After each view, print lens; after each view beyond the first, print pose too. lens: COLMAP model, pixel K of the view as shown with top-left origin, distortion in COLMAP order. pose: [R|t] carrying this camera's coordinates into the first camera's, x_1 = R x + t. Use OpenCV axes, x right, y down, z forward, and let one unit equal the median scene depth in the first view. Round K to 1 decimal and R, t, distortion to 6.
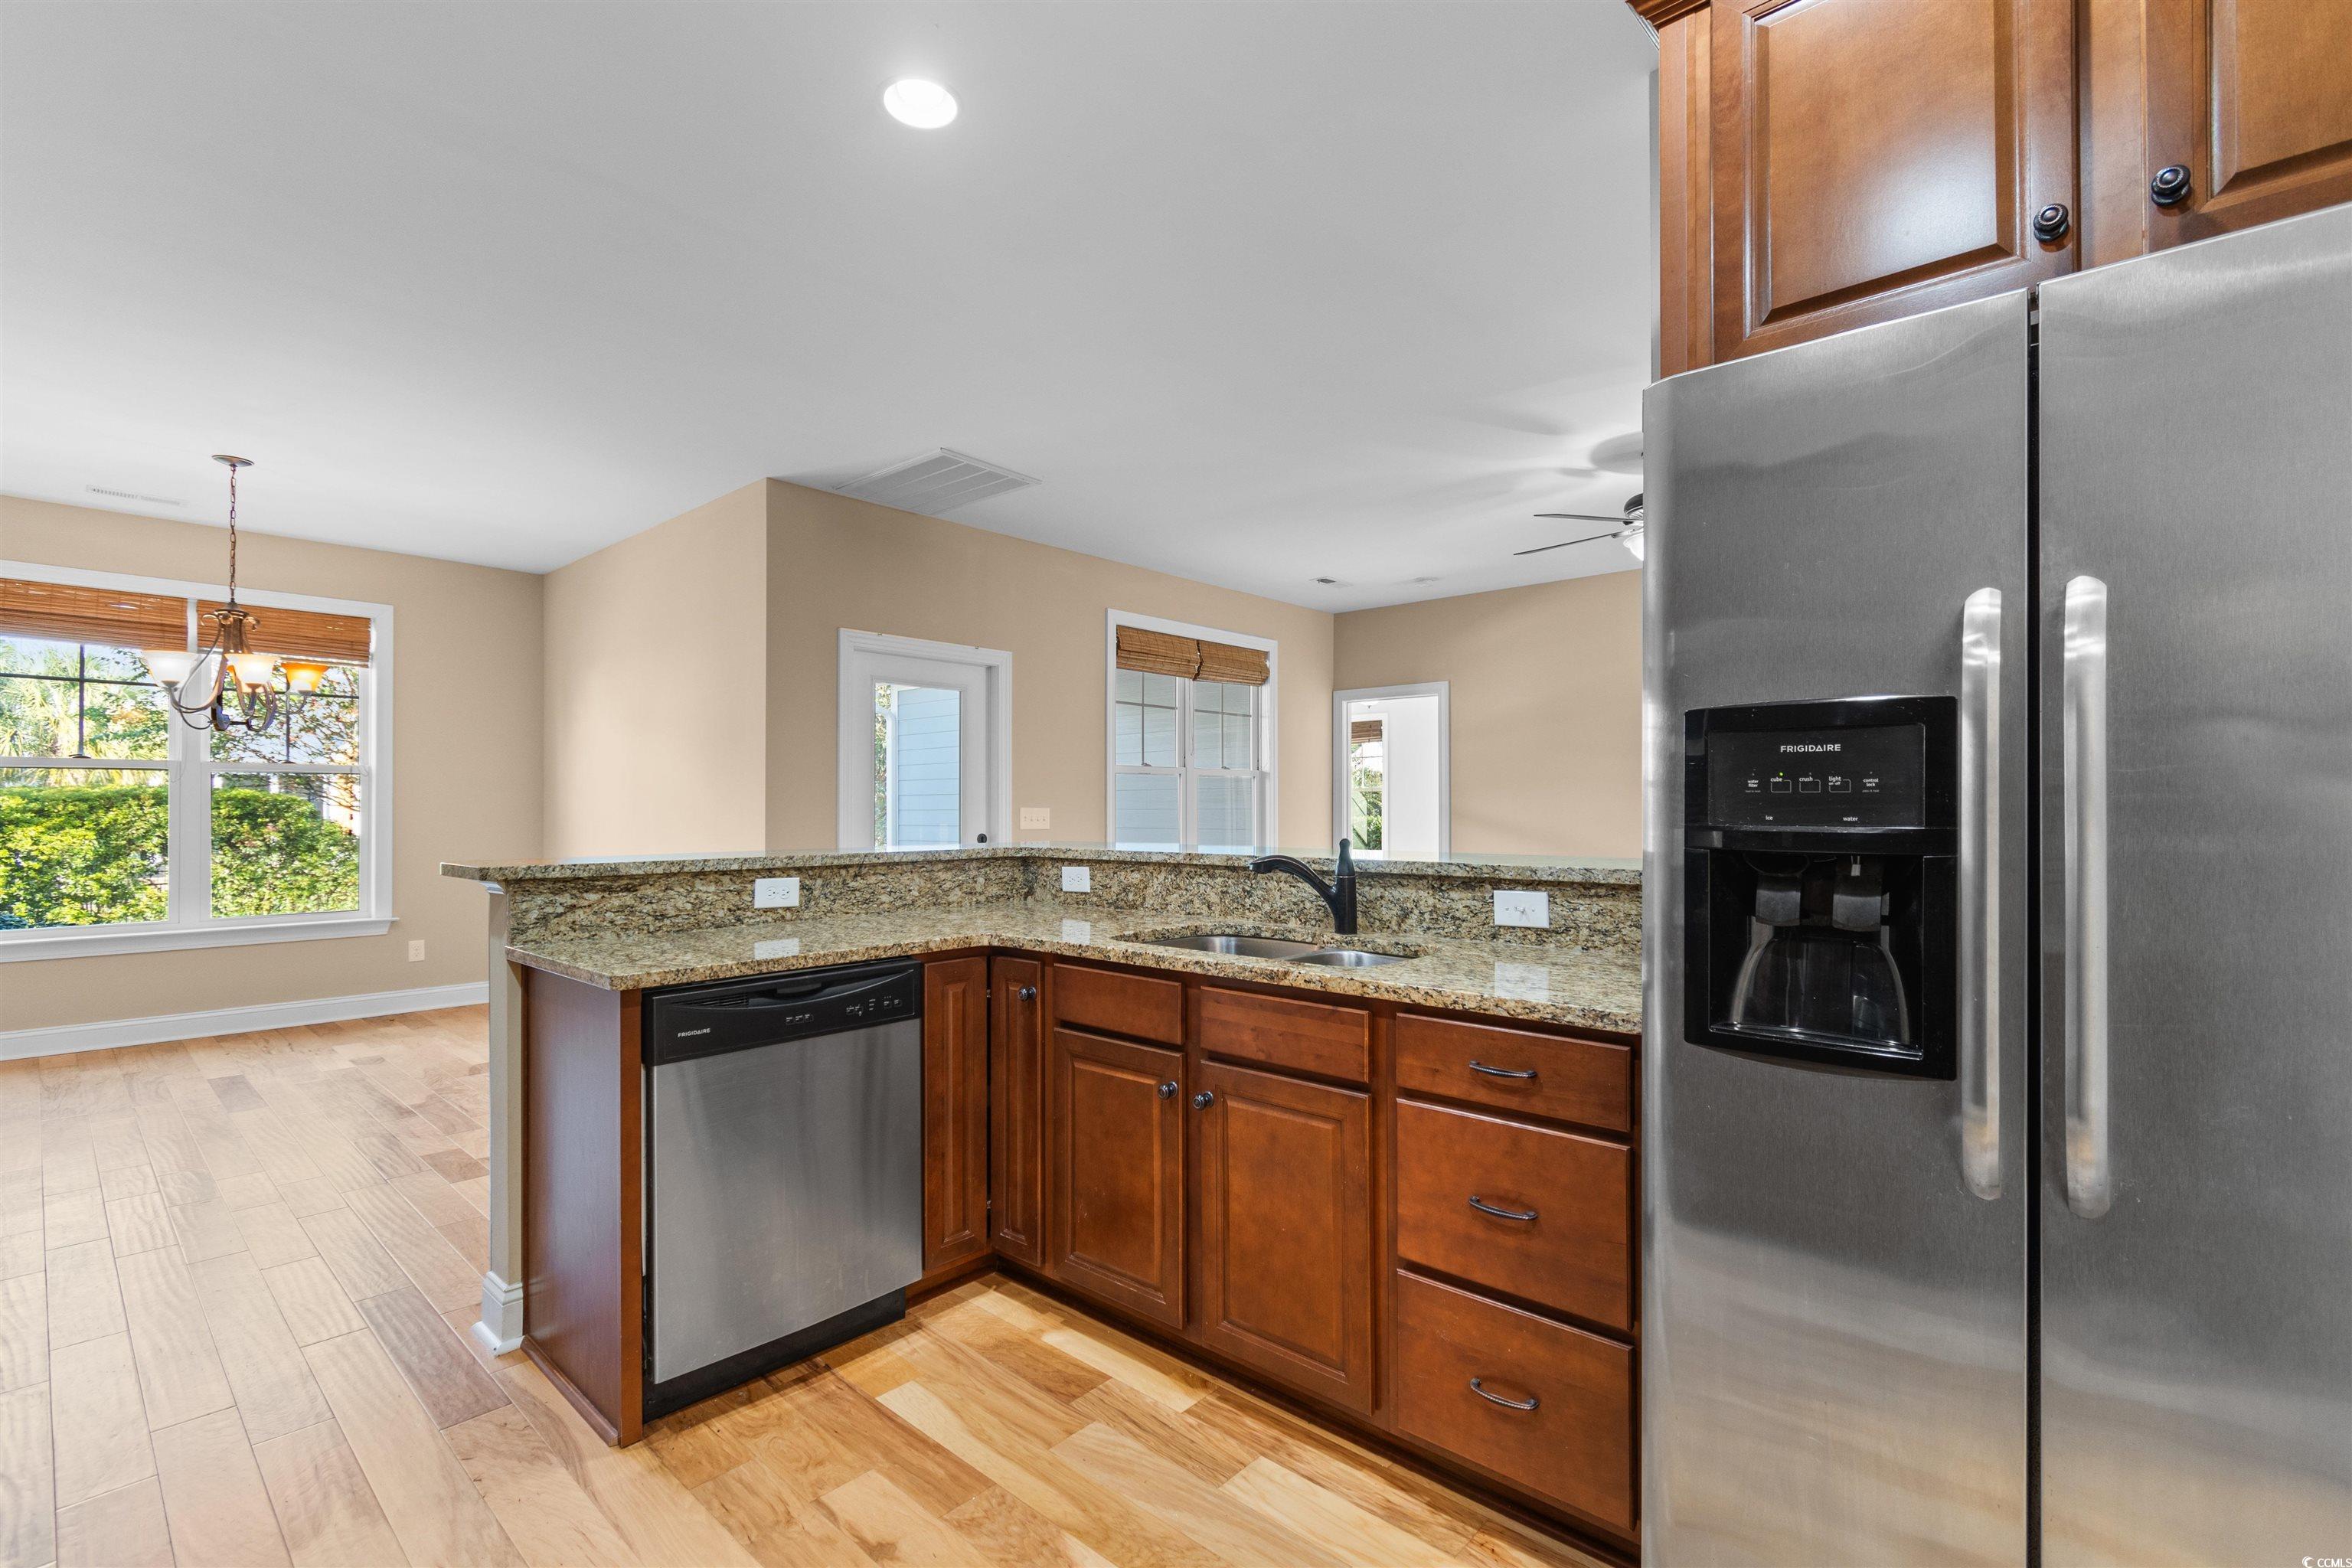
lens RADIAL K [[1050.7, 0, 1176.0], [0, 1050.7, 784.0], [0, 0, 1]] dist [-0.000158, -0.000035]
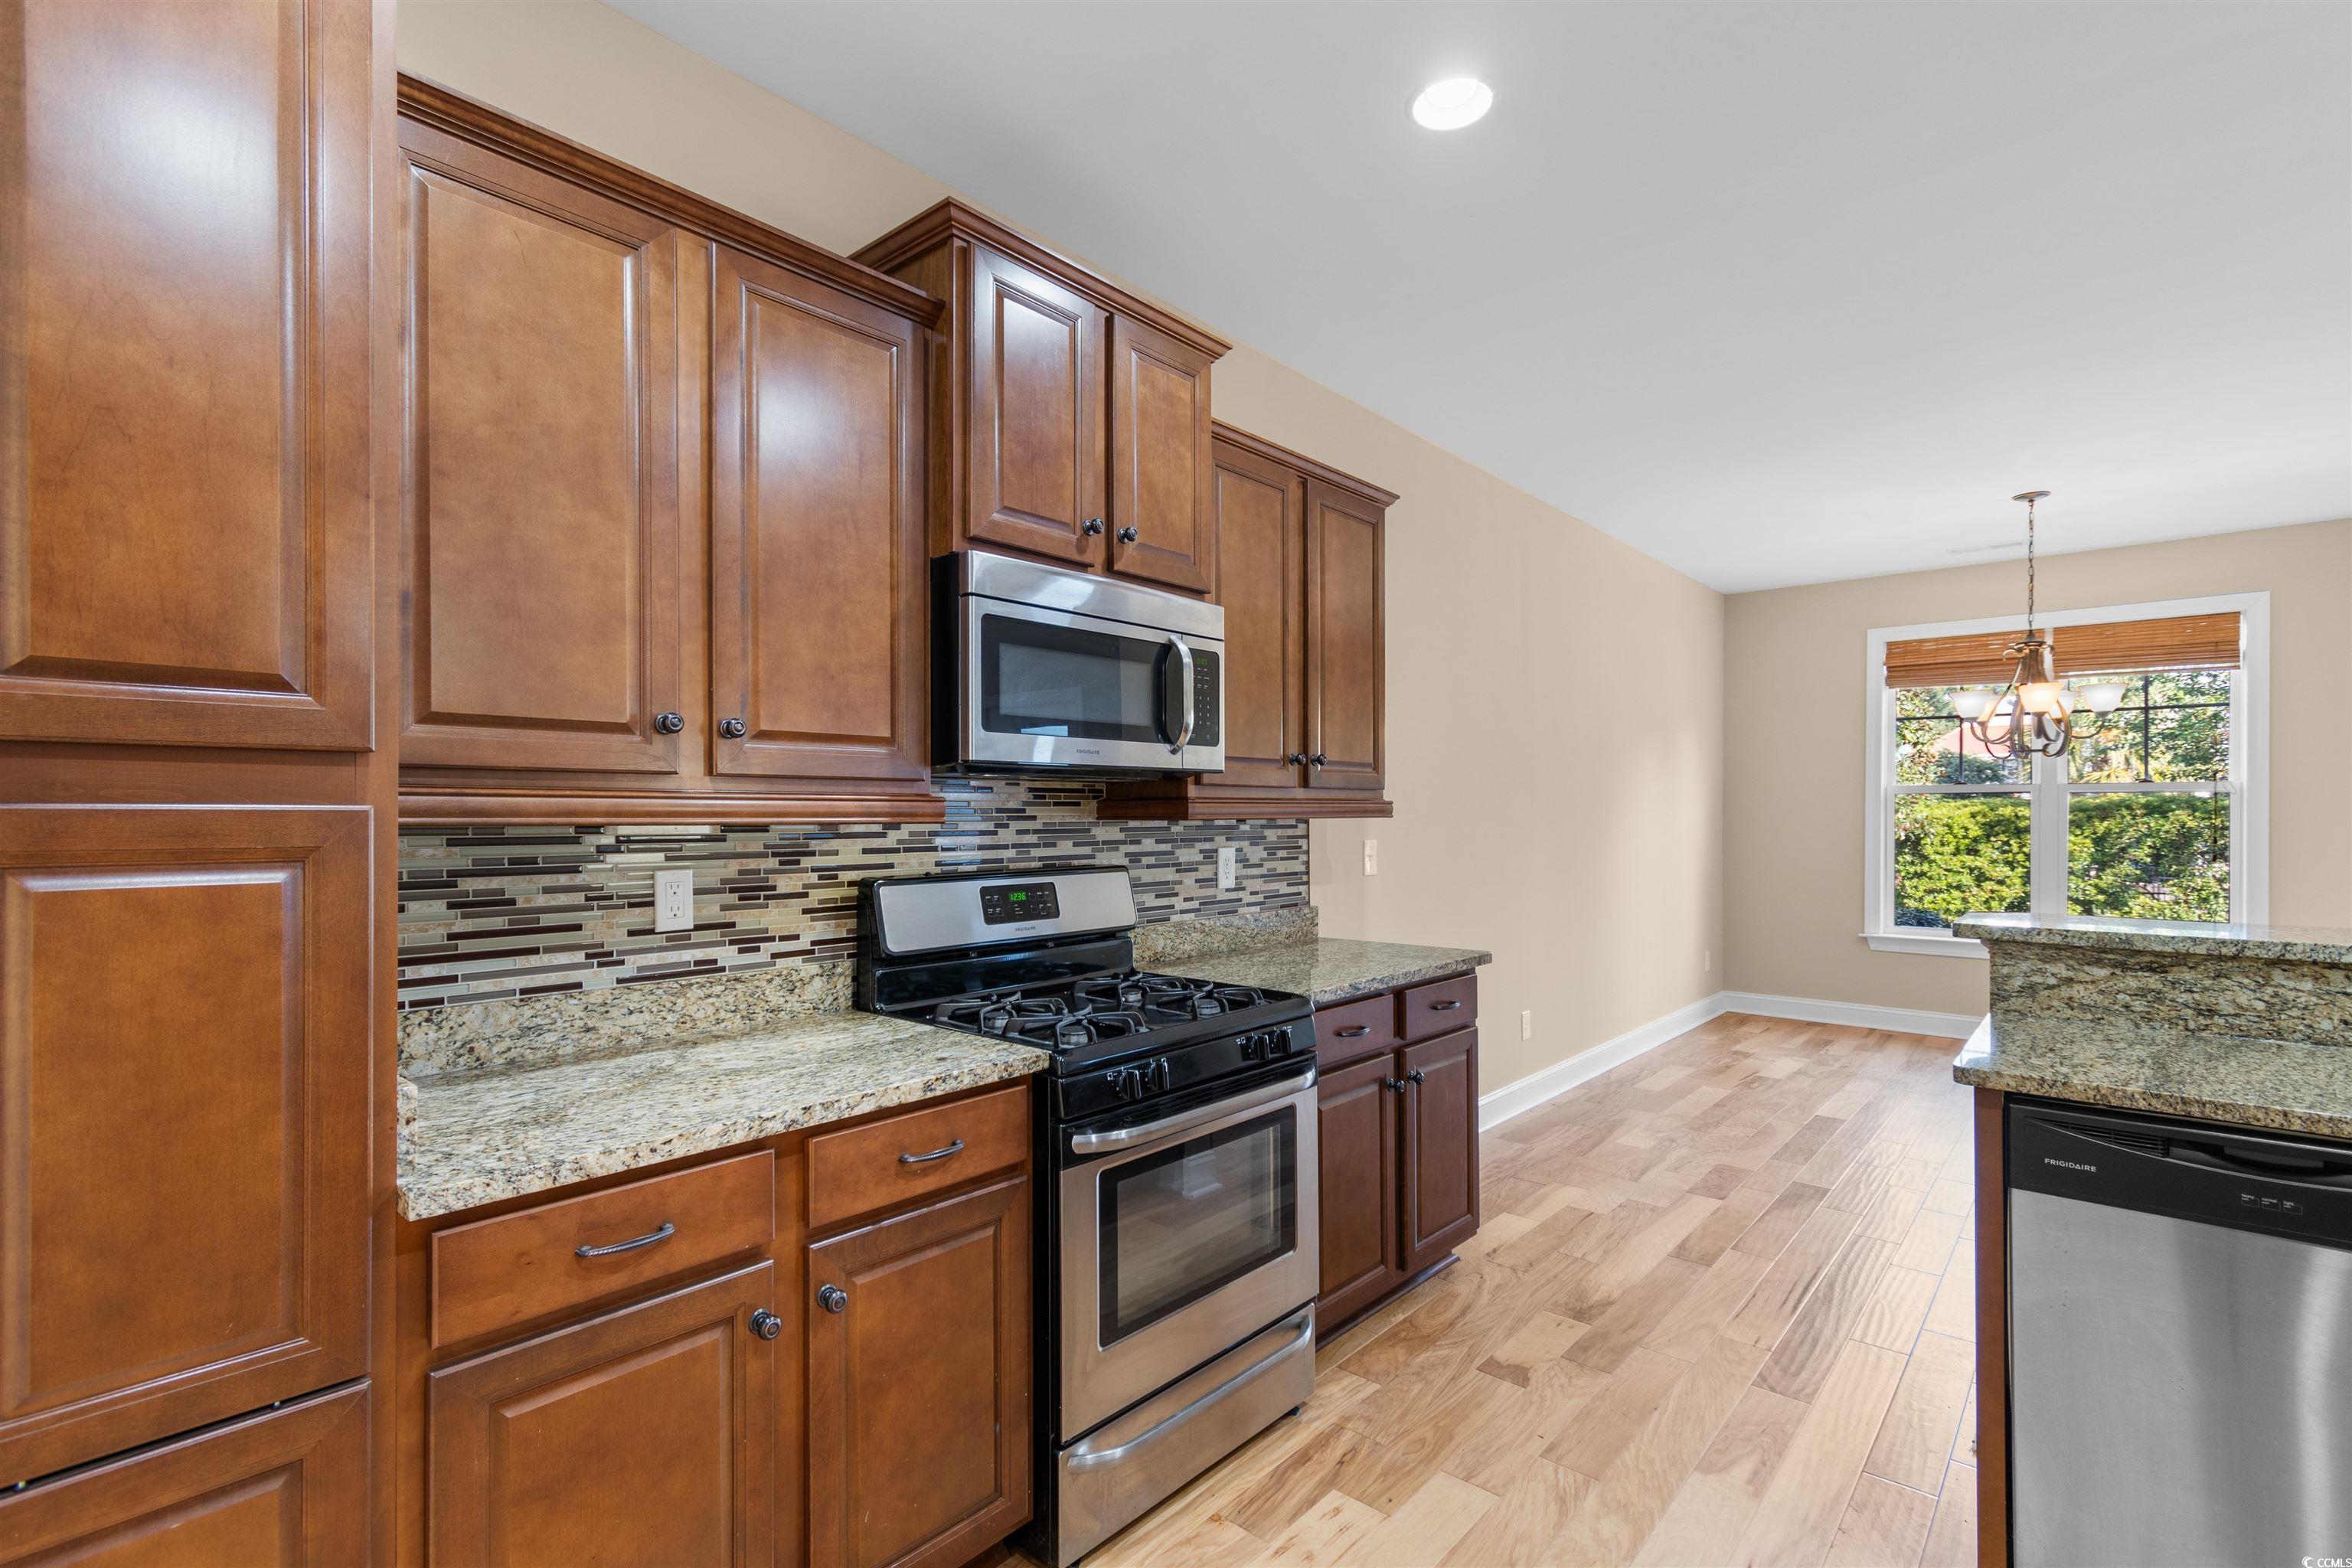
lens RADIAL K [[1071.2, 0, 1179.7], [0, 1071.2, 799.5], [0, 0, 1]] dist [0.000232, 0.000063]
pose [[0.015254, -0.008438, -0.999848, 0.260995], [0.021546, 0.999735, -0.008108, -0.034462], [0.999651, -0.021419, 0.015432, 0.258760]]
